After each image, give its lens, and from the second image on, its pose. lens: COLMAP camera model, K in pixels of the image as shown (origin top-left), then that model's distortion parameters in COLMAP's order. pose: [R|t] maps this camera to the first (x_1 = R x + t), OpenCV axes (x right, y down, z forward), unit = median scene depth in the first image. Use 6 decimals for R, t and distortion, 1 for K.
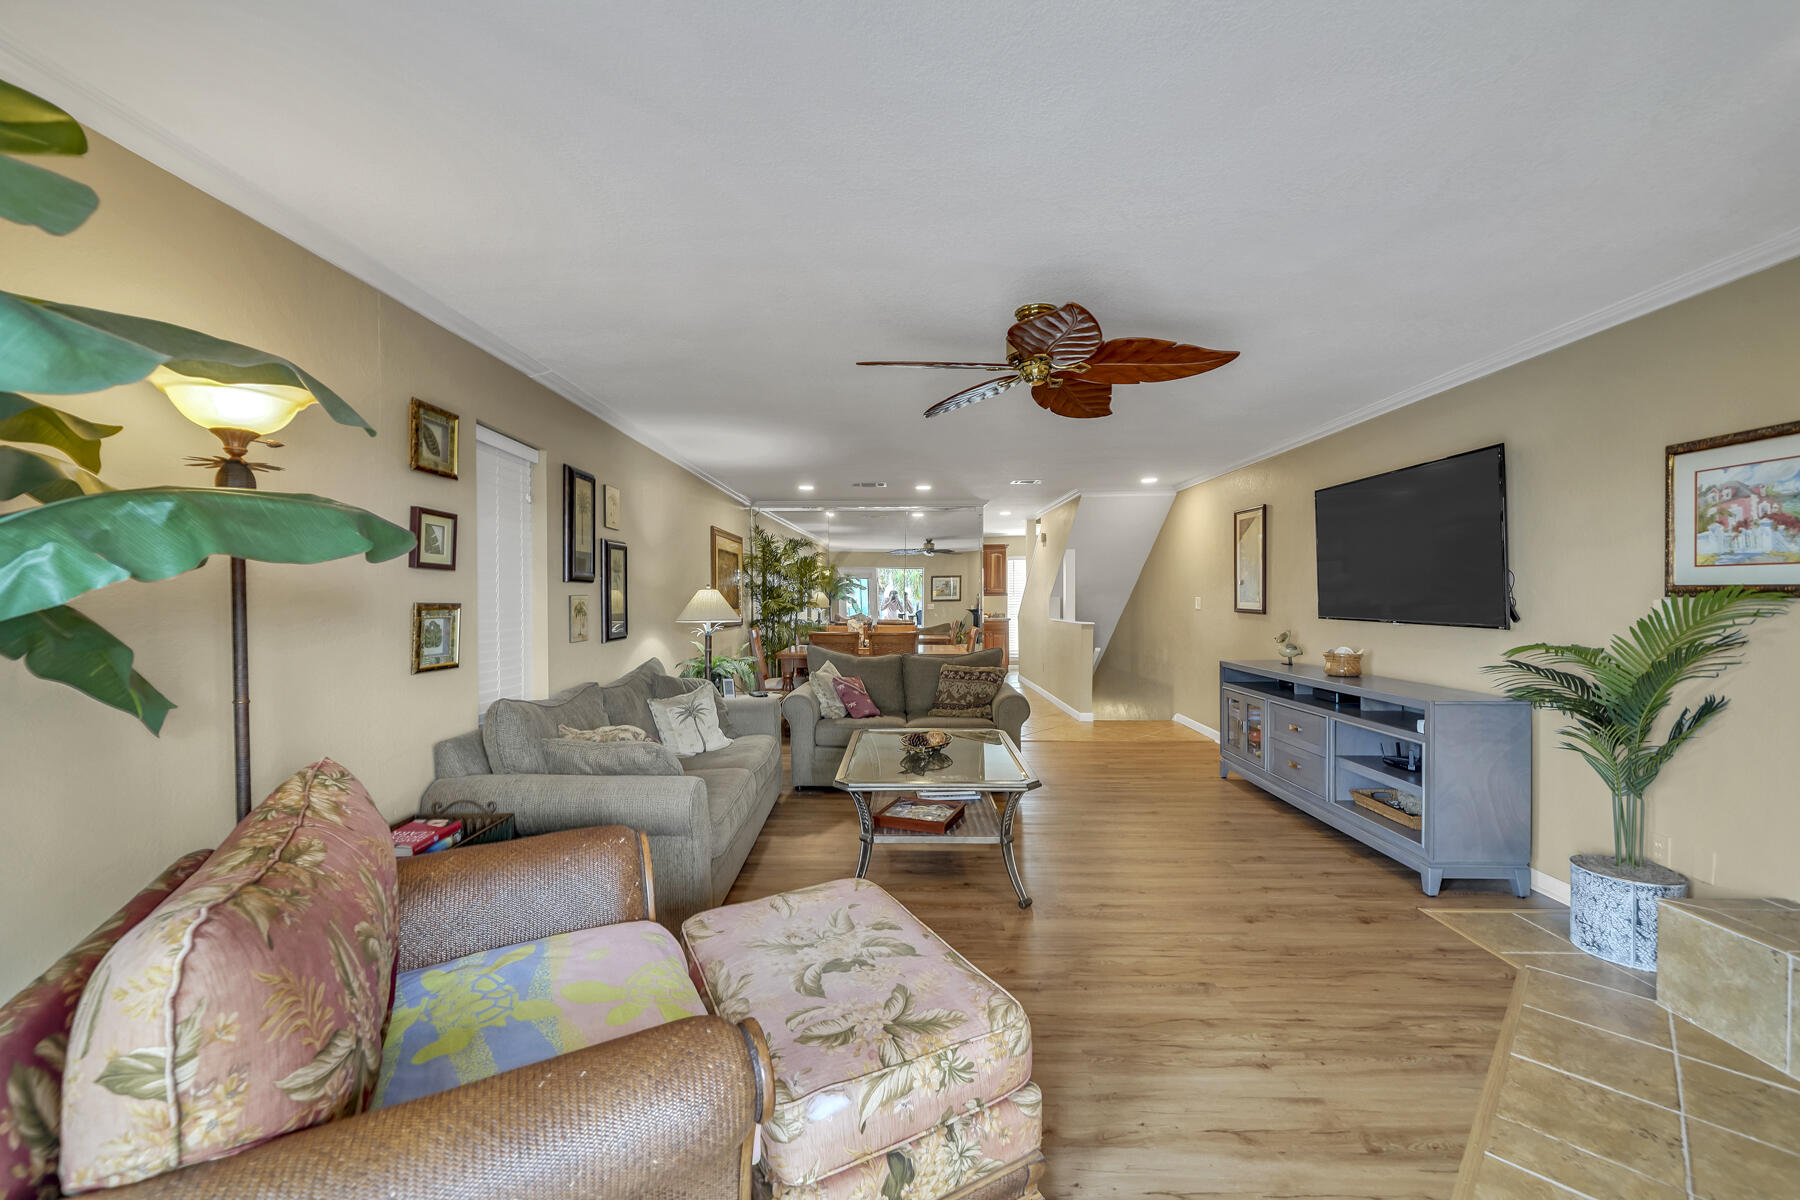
lens RADIAL K [[826.4, 0, 897.6], [0, 826.4, 599.0], [0, 0, 1]] dist [-0.002570, 0.000234]
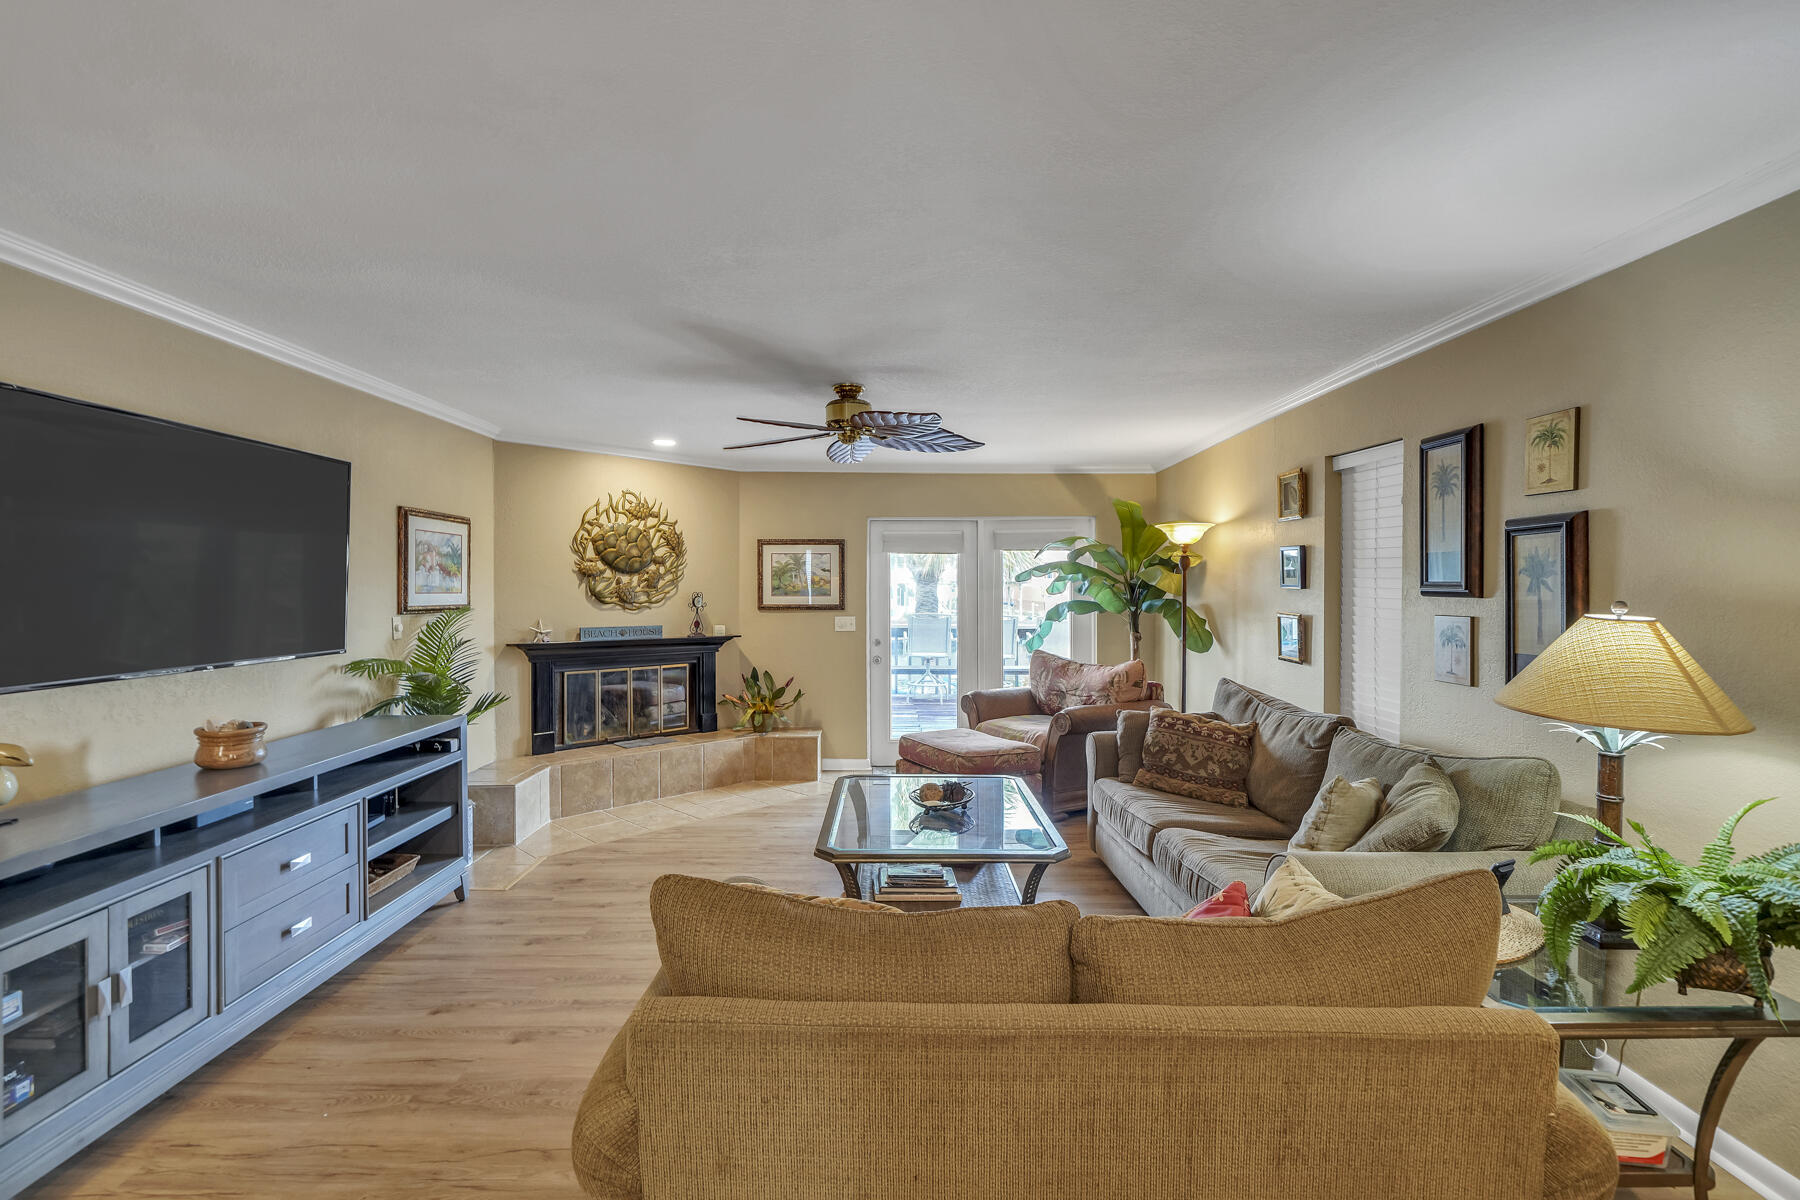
lens RADIAL K [[826.4, 0, 892.1], [0, 826.4, 593.6], [0, 0, 1]] dist [-0.002570, 0.000234]
pose [[-0.999994, 0.002346, -0.002554, 0.120203], [0.002308, 0.999888, 0.014754, -0.061484], [0.002588, 0.014748, -0.999888, 2.594353]]
